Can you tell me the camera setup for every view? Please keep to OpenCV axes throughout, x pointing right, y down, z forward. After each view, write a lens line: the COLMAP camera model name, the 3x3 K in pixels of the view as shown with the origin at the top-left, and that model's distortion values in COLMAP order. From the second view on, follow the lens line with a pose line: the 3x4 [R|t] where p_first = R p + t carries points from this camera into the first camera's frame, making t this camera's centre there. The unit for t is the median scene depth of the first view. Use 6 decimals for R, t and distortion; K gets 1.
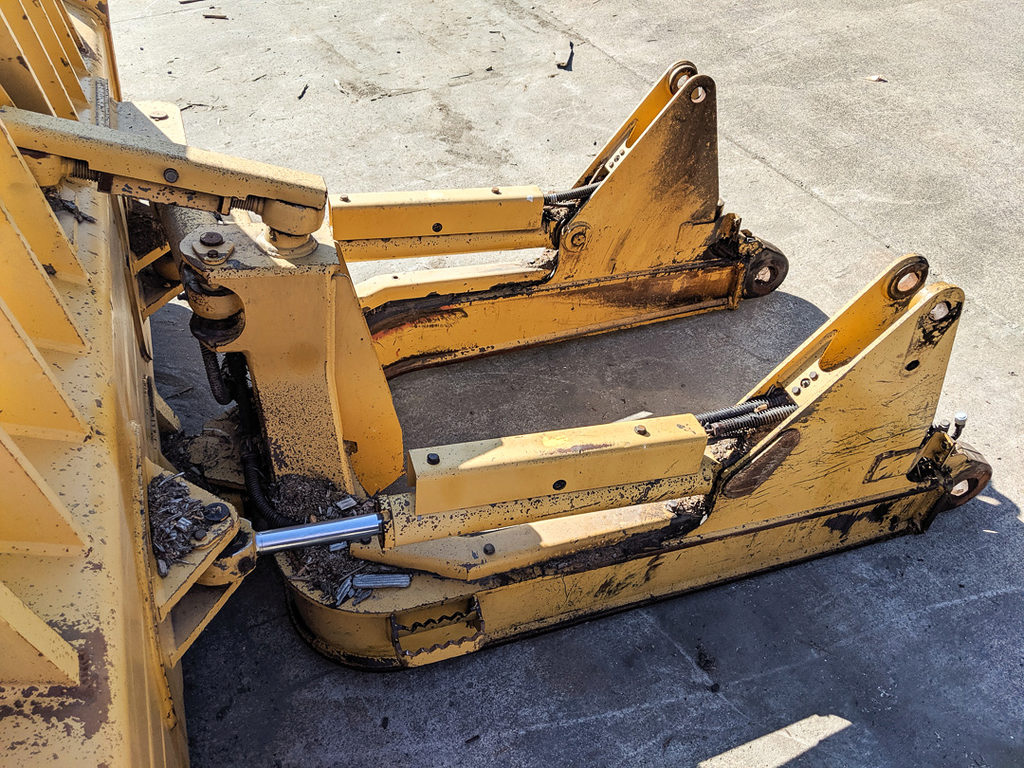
lens RADIAL K [[804.3, 0, 516.0], [0, 804.3, 361.6], [0, 0, 1]] dist [0.017527, -0.018961]
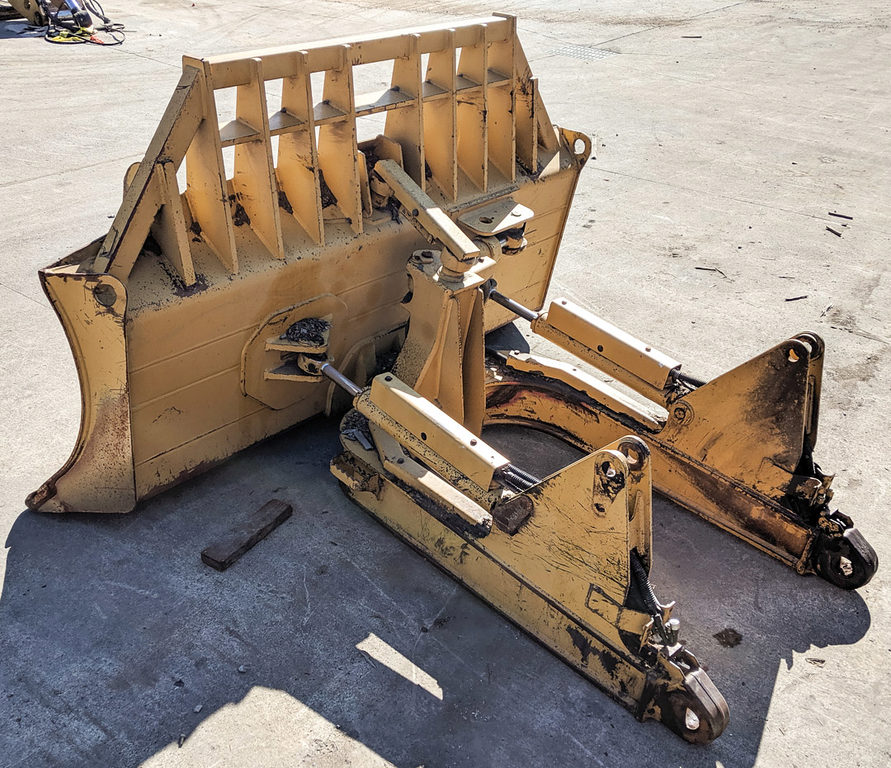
lens RADIAL K [[875.4, 0, 445.2], [0, 875.4, 384.4], [0, 0, 1]] dist [-0.008230, 0.000000]
pose [[0.471120, 0.473402, -0.744269, 0.892778], [-0.622669, 0.776131, 0.099521, -0.092987], [0.624763, 0.416546, 0.660424, -0.162151]]
